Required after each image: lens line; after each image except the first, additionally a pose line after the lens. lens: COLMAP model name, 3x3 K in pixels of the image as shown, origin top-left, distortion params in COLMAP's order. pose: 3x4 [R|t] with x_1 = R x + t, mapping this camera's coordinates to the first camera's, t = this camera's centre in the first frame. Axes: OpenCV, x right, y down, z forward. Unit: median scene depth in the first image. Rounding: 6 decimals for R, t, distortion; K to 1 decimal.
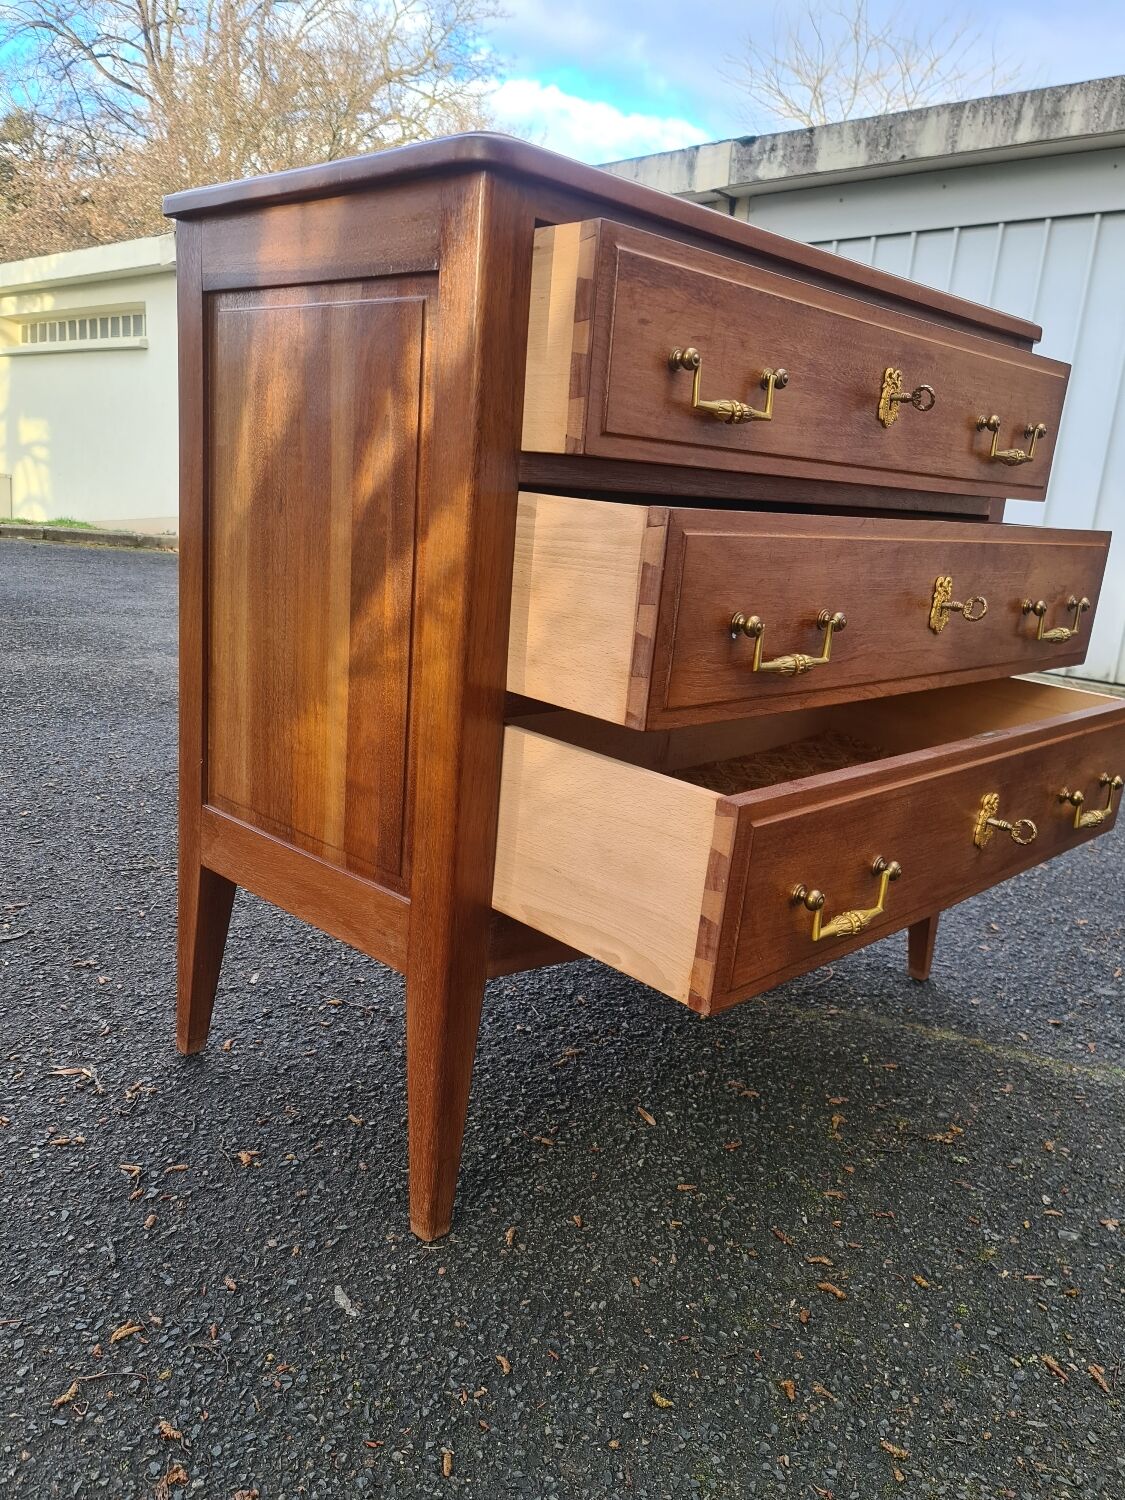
lens RADIAL K [[1144.8, 0, 564.2], [0, 1144.8, 741.3], [0, 0, 1]] dist [0.075753, -0.057866]
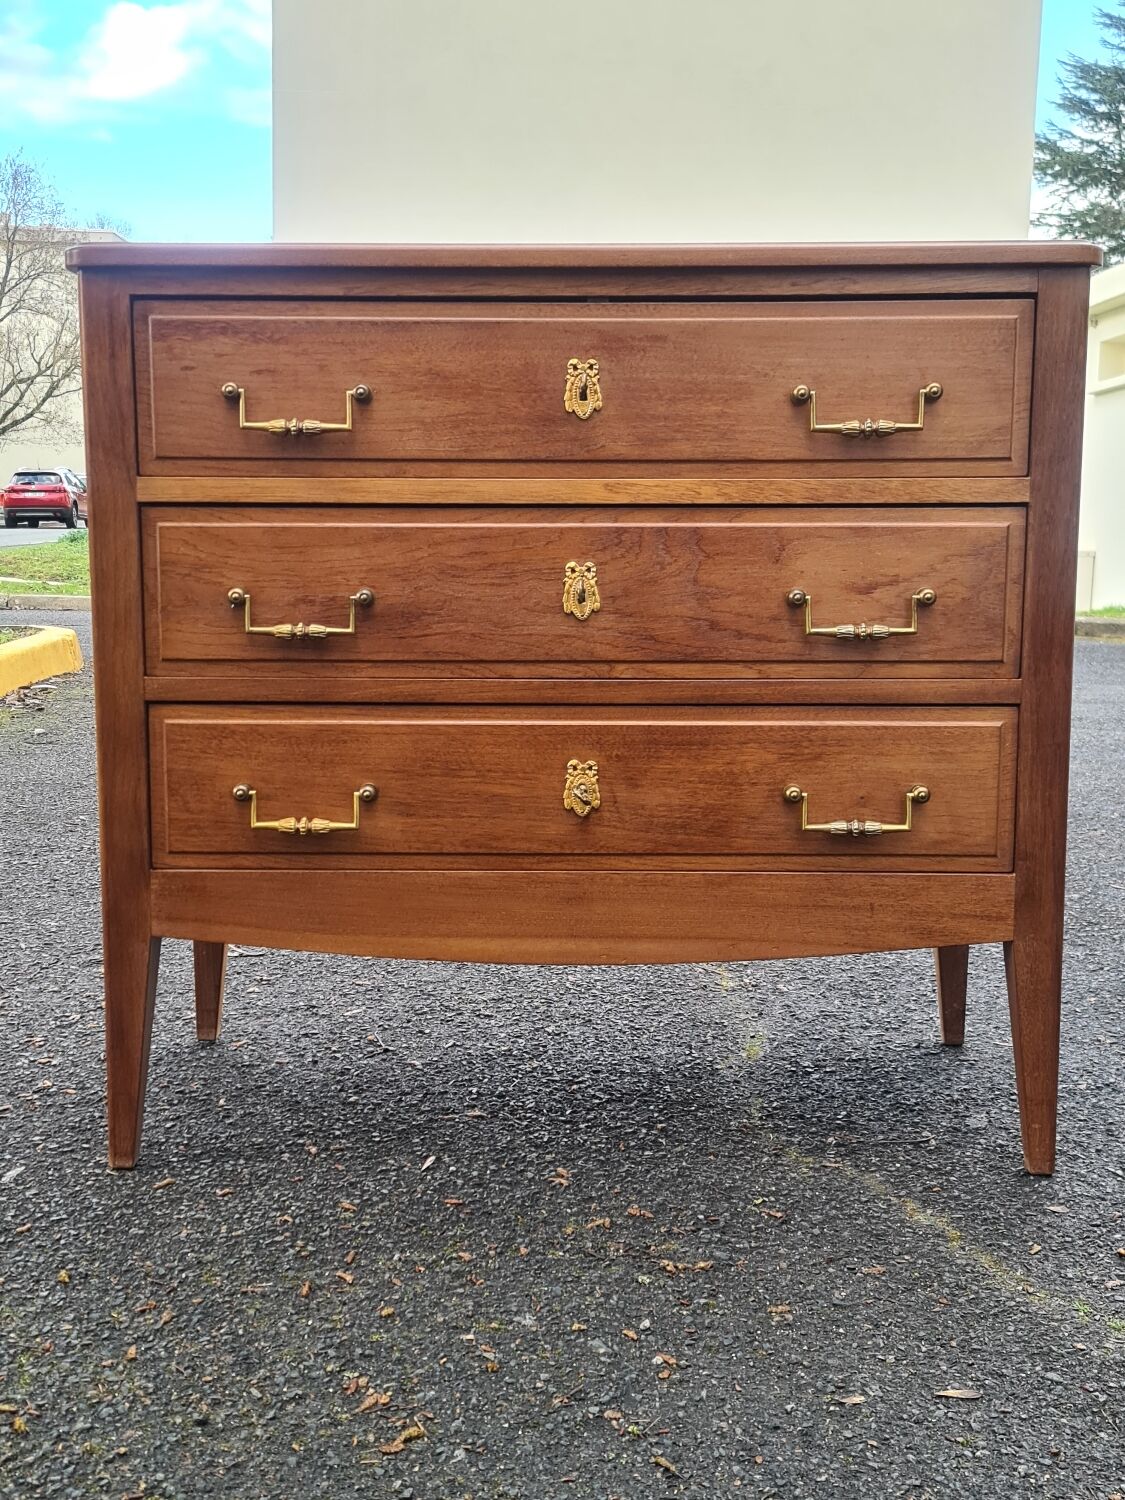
lens RADIAL K [[1787.6, 0, 543.6], [0, 1787.6, 729.0], [0, 0, 1]] dist [0.074028, 0.000000]
pose [[0.685626, 0.009451, -0.727893, 1.277735], [-0.106747, 0.990412, -0.087690, 0.101564], [0.720085, 0.137823, 0.680061, 0.031869]]
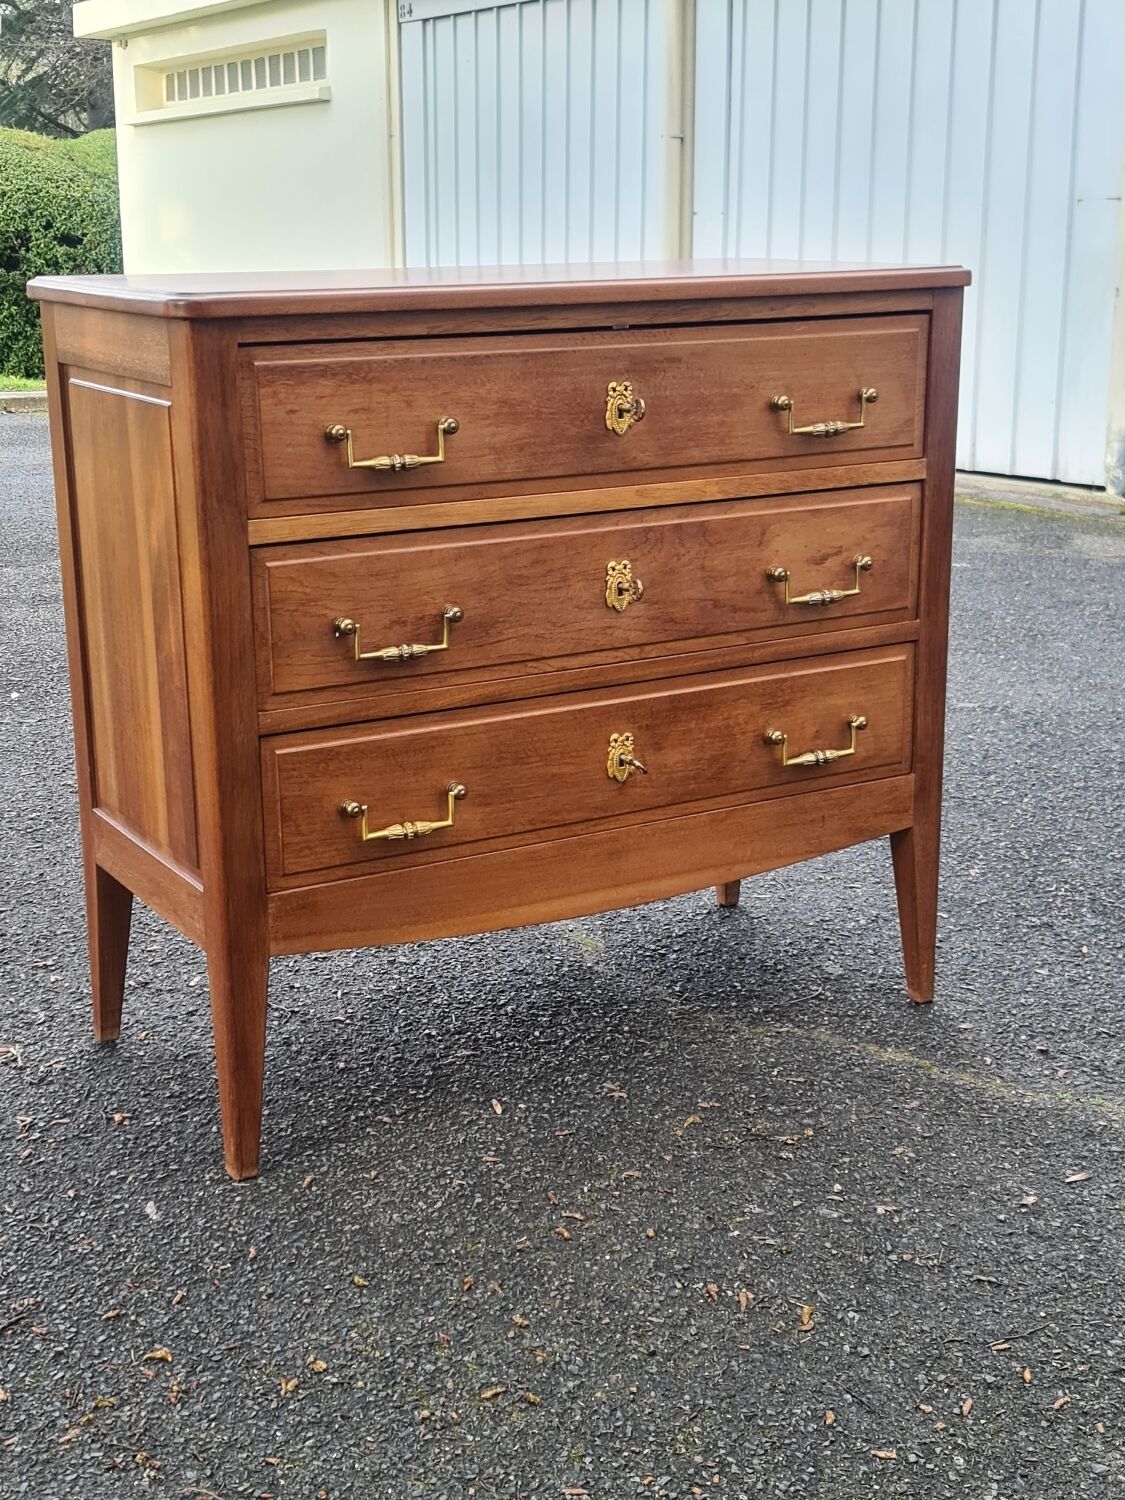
lens RADIAL K [[2055.1, 0, 554.2], [0, 2055.1, 712.0], [0, 0, 1]] dist [0.064560, 0.000000]
pose [[0.961056, -0.020970, -0.275557, 0.688496], [0.025244, 0.999610, 0.011971, -0.051850], [0.275198, -0.018461, 0.961210, -0.807702]]
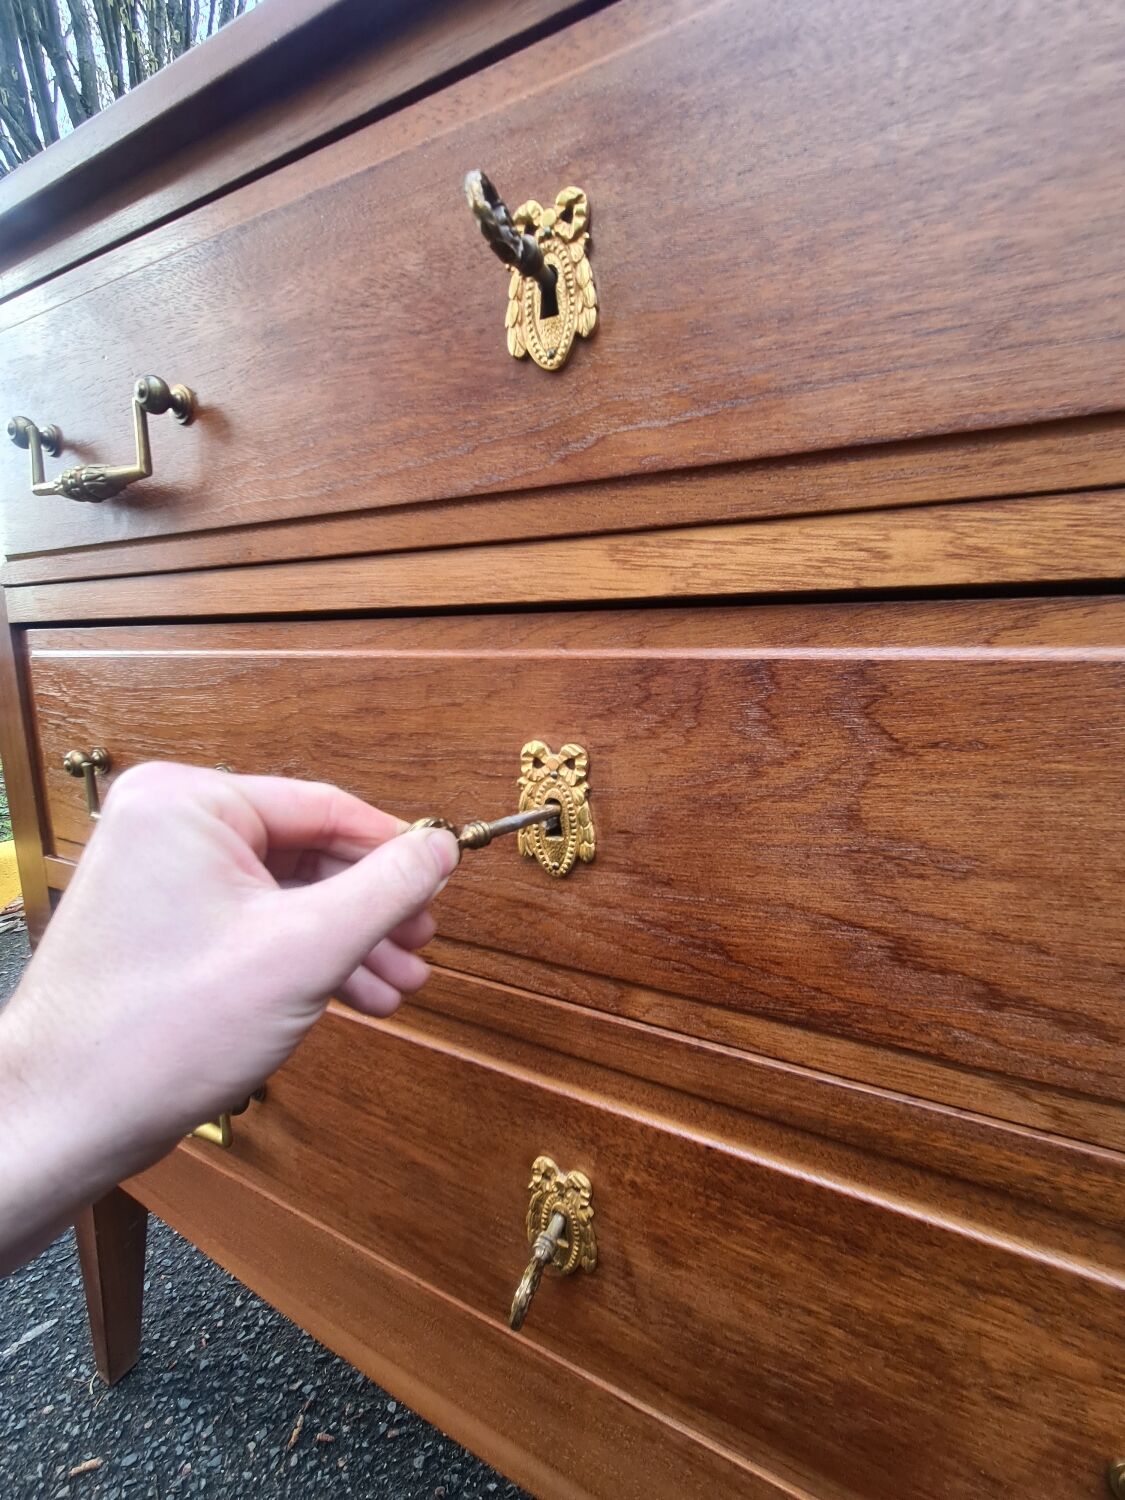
lens RADIAL K [[616.1, 0, 566.6], [0, 616.1, 752.8], [0, 0, 1]] dist [-0.002566, 0.000102]
pose [[0.302950, 0.082274, -0.949448, 0.427377], [-0.180393, 0.983206, 0.027640, -0.170101], [0.935778, 0.162901, 0.312704, 0.975202]]
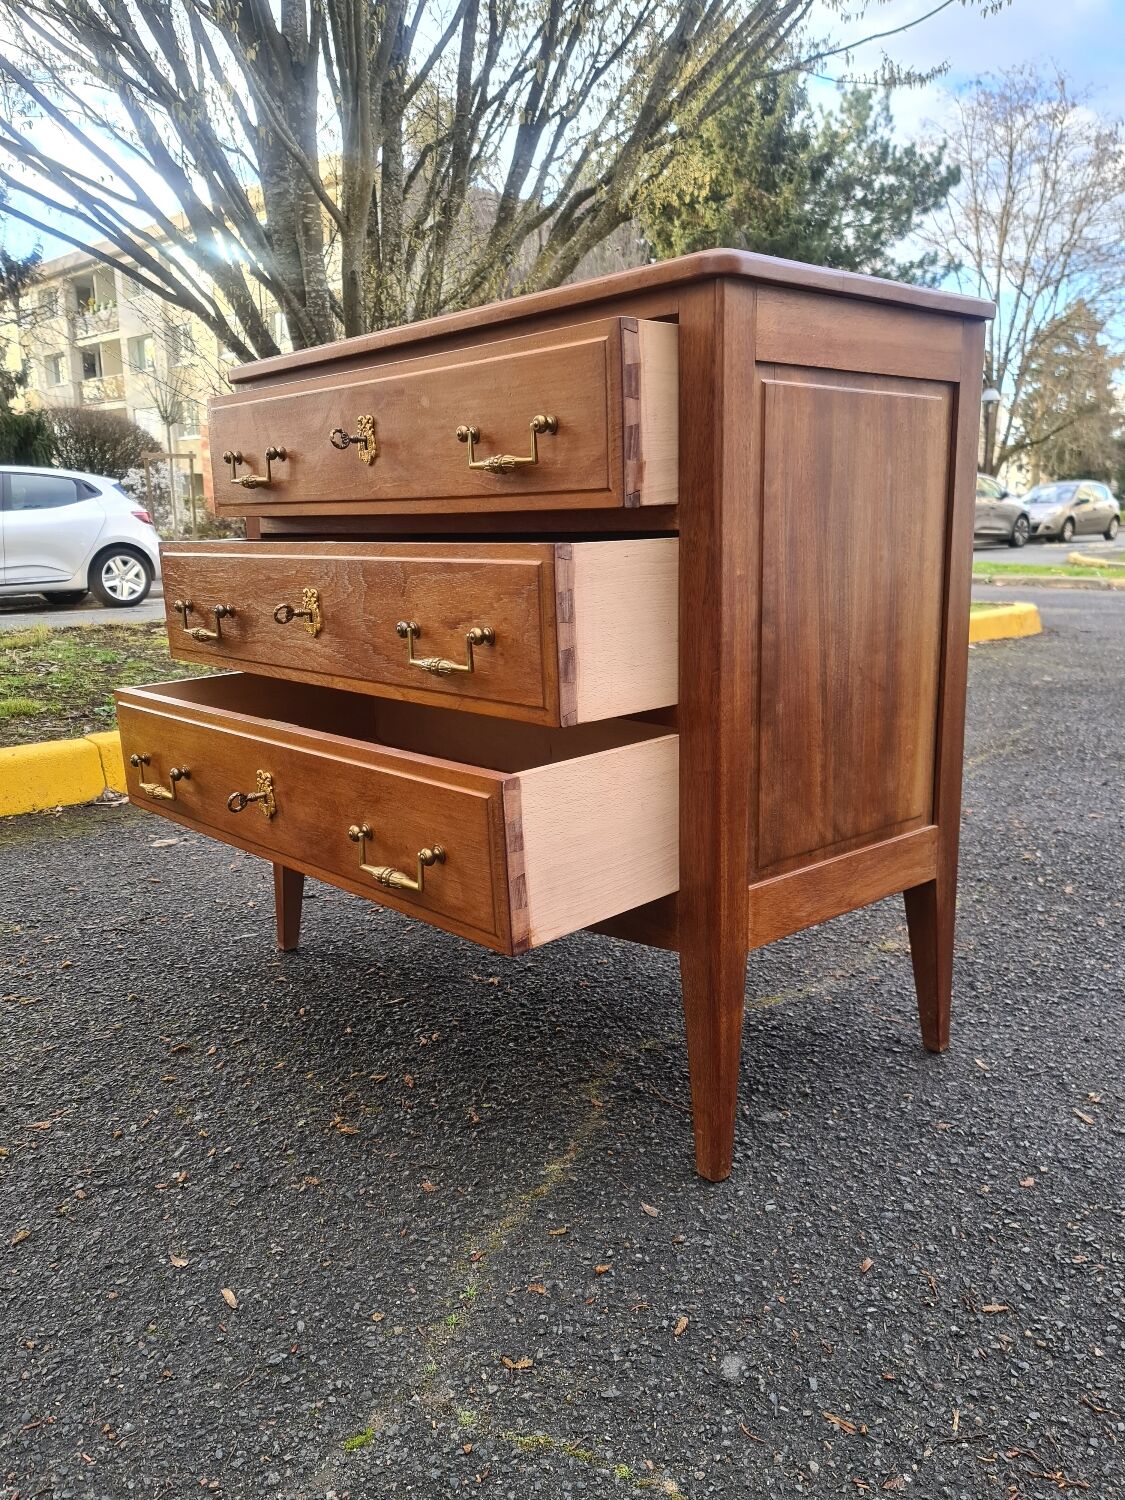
lens RADIAL K [[1144.8, 0, 580.6], [0, 1144.8, 744.9], [0, 0, 1]] dist [0.075753, -0.057866]
pose [[-0.071084, 0.113911, -0.990945, 1.435431], [-0.203793, 0.970843, 0.126219, -0.182685], [0.976430, 0.210920, -0.045797, 1.287346]]
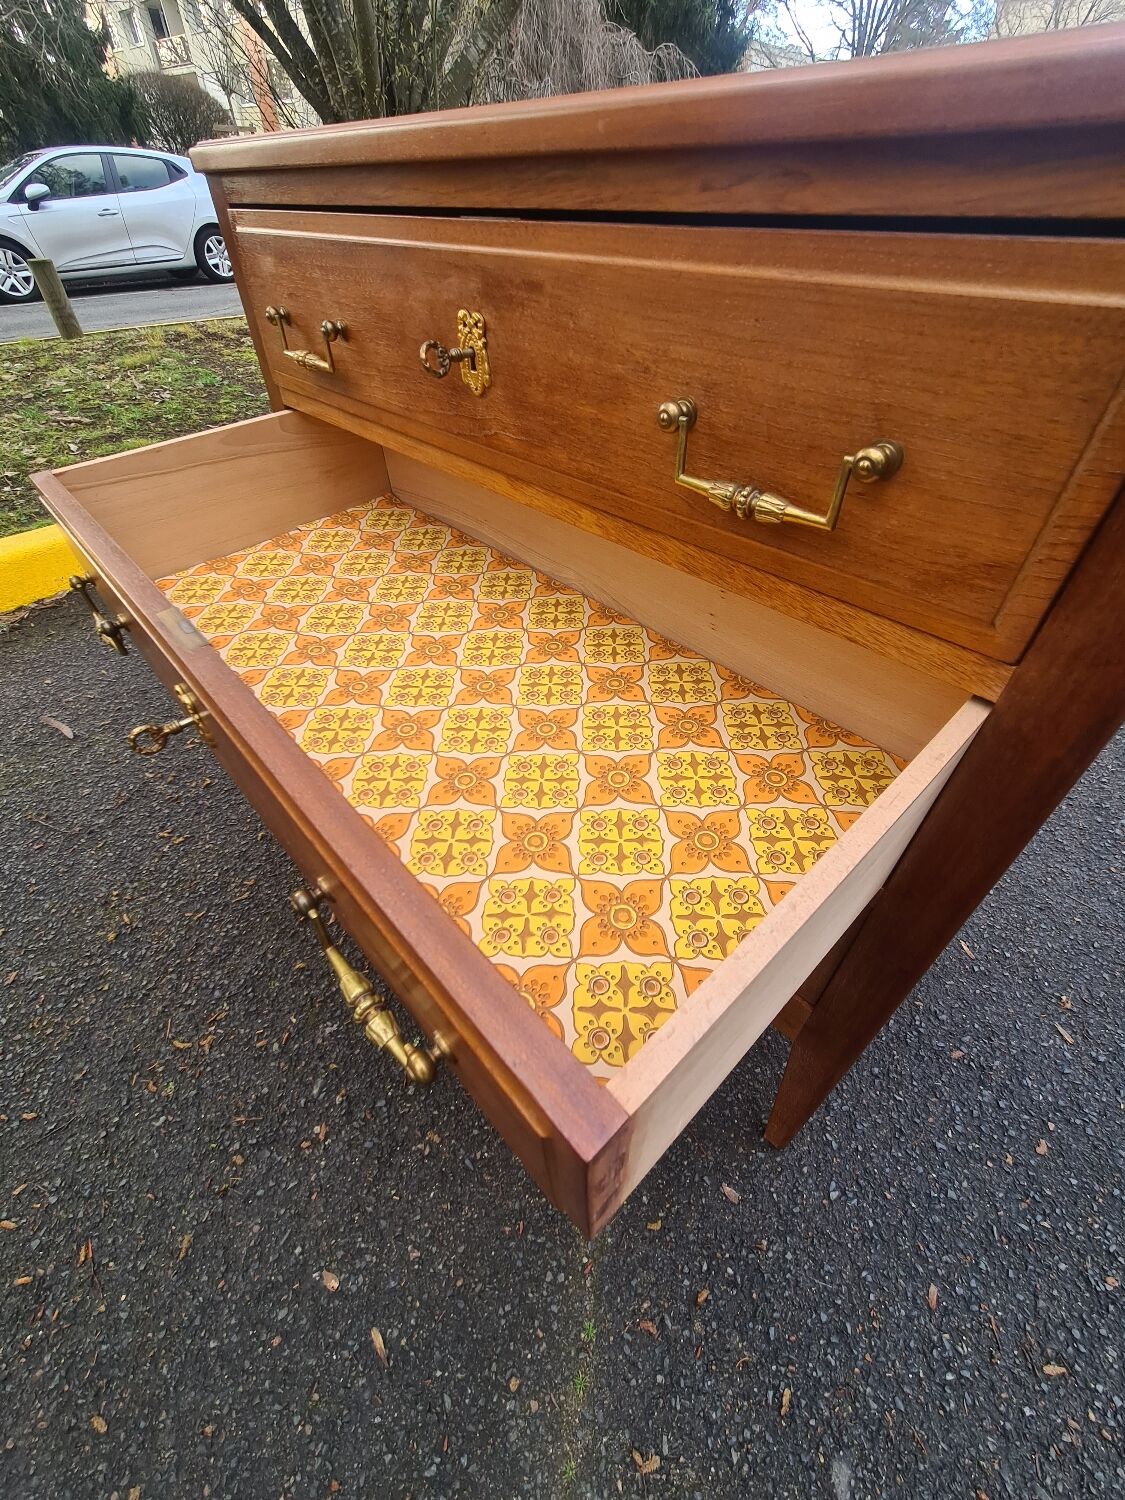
lens RADIAL K [[616.1, 0, 567.0], [0, 616.1, 740.0], [0, 0, 1]] dist [-0.002566, 0.000102]
pose [[-0.043897, 0.608581, -0.792277, 0.716167], [-0.215998, 0.768503, 0.602286, -0.365370], [0.975407, 0.197569, 0.097718, 1.076436]]
